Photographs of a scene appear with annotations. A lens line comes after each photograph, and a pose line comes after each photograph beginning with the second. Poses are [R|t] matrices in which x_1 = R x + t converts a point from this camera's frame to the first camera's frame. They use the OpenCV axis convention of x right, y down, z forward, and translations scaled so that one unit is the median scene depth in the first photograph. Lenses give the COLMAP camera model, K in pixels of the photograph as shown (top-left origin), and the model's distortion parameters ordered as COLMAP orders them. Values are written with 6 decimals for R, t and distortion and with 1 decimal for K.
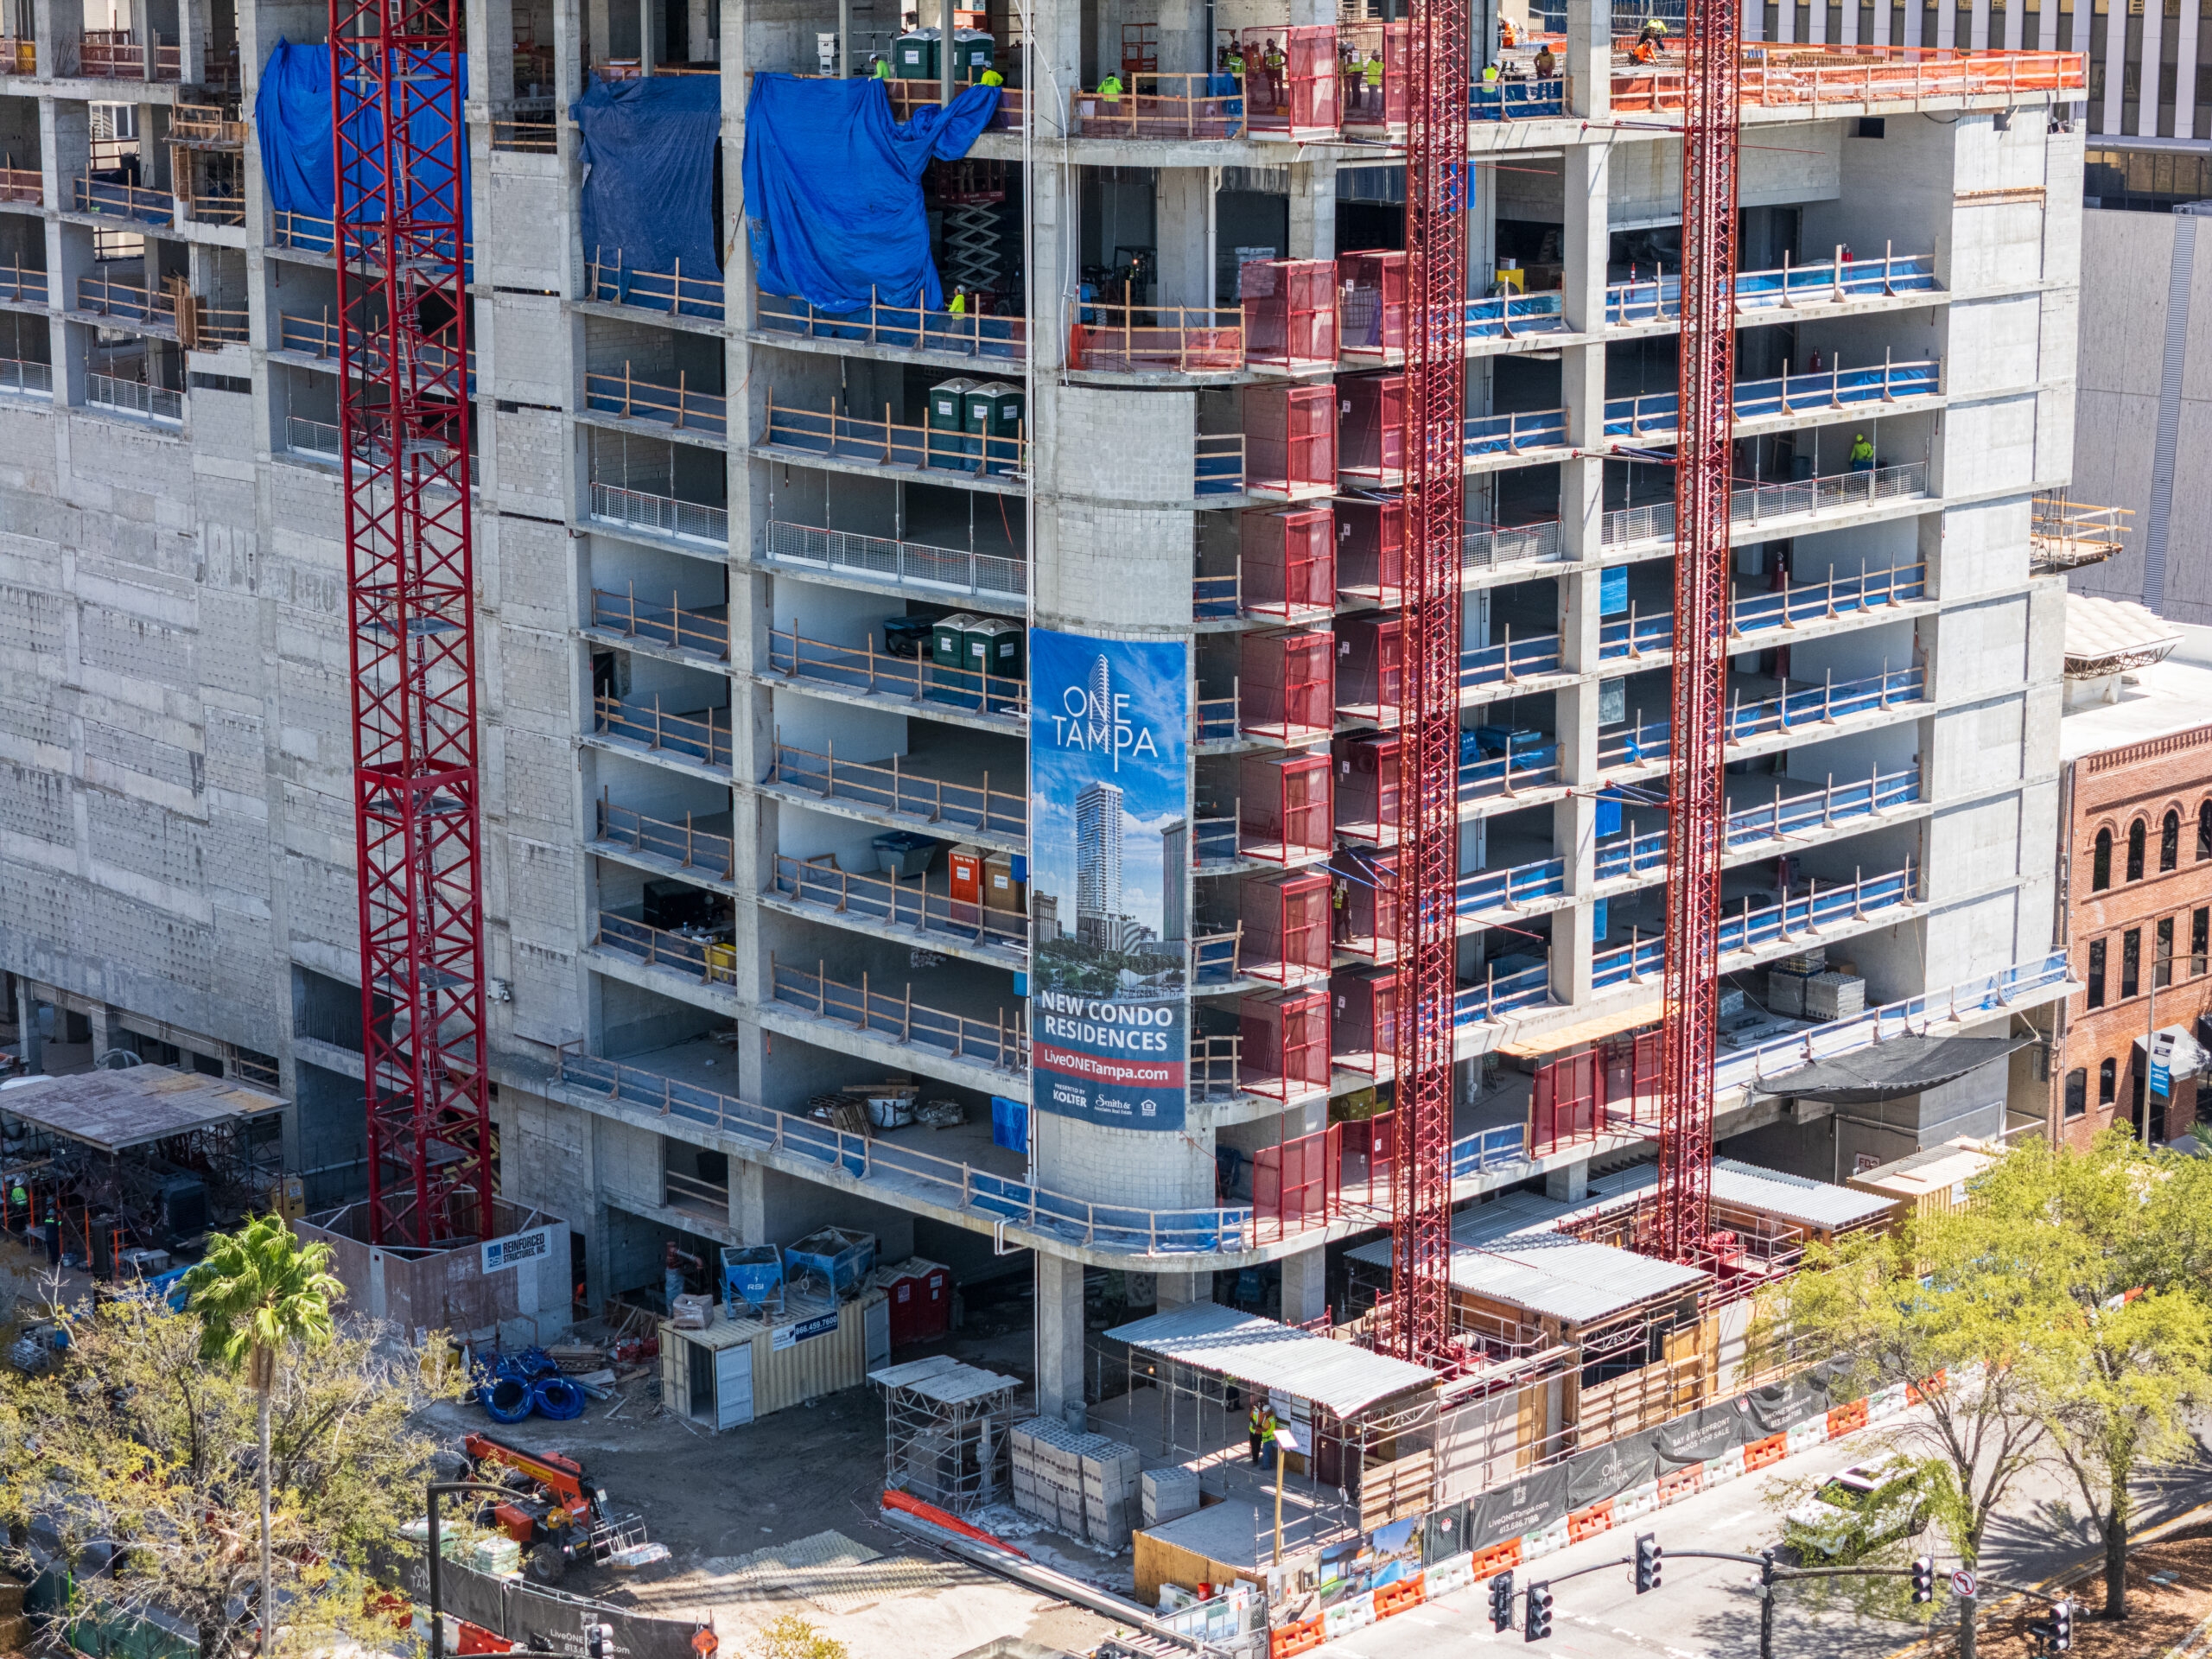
lens RADIAL K [[4409.6, 0, 1094.4], [0, 4409.6, 827.1], [0, 0, 1]] dist [-0.117943, 0.000000]
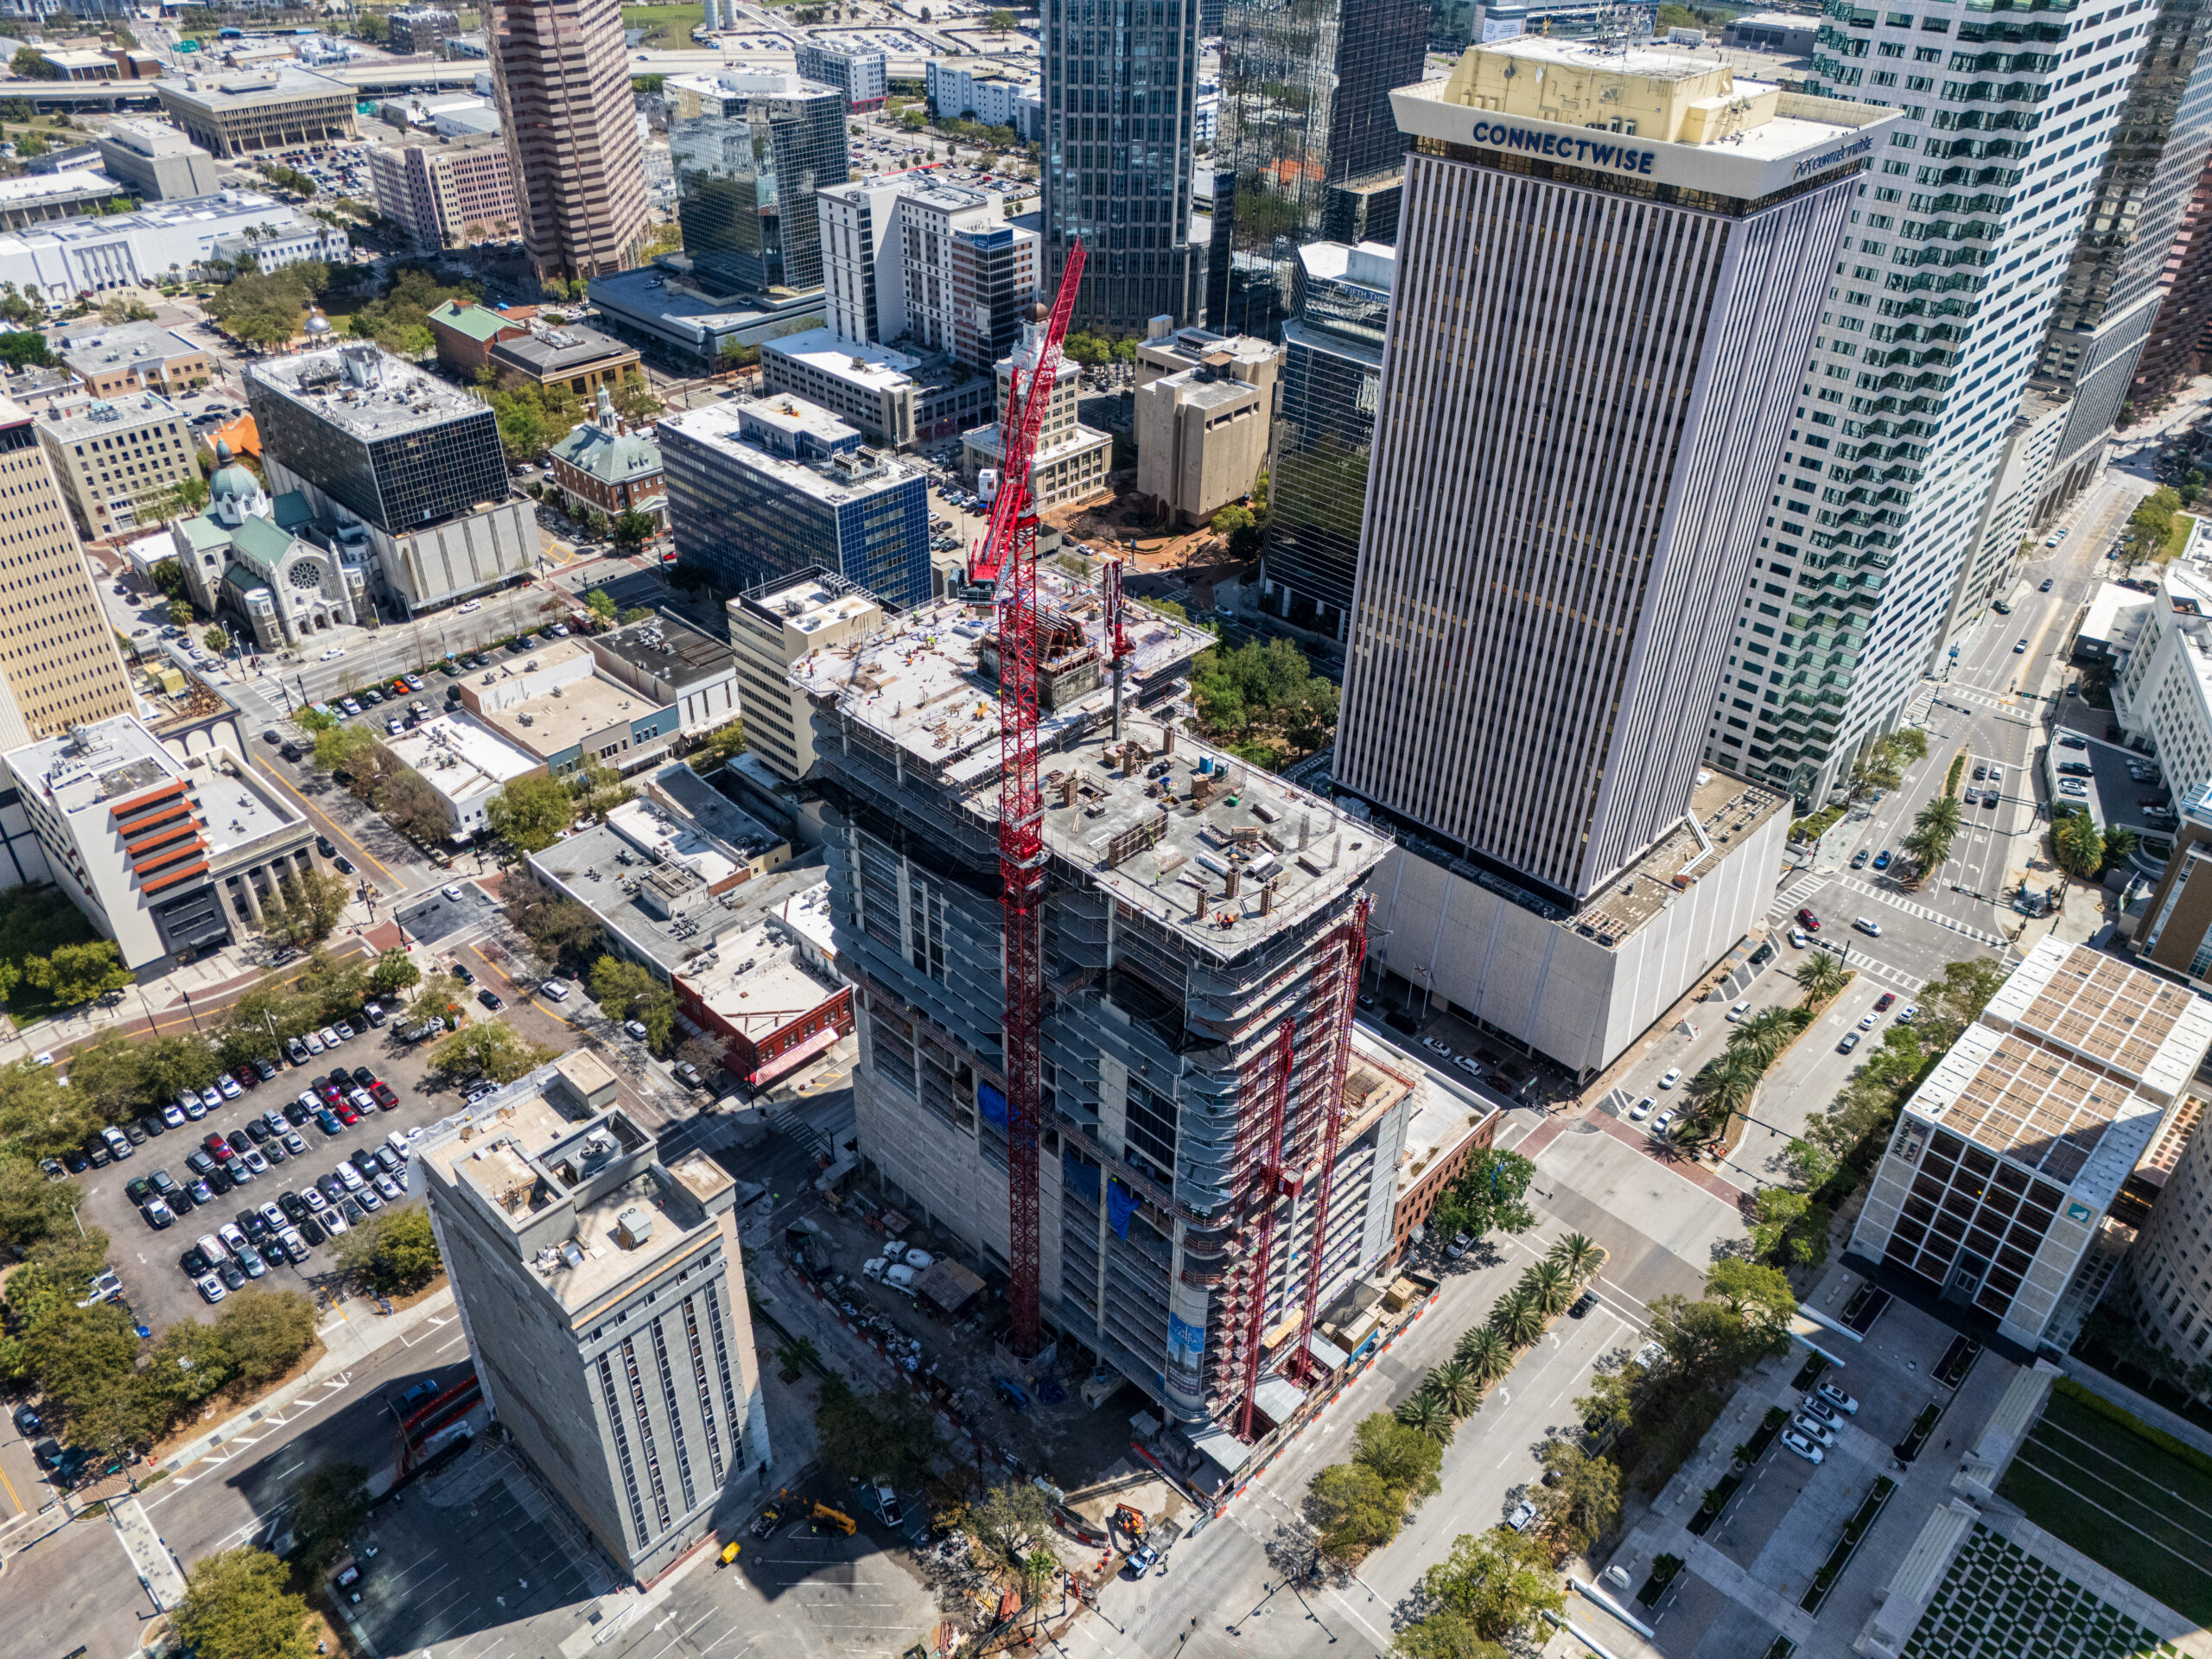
lens RADIAL K [[1637.6, 0, 1099.9], [0, 1637.6, 807.4], [0, 0, 1]] dist [0.077911, -0.068726]
pose [[0.999713, 0.006020, 0.023203, -0.123848], [-0.014247, 0.927653, 0.373171, -1.112704], [-0.019277, -0.373395, 0.927472, -0.394261]]
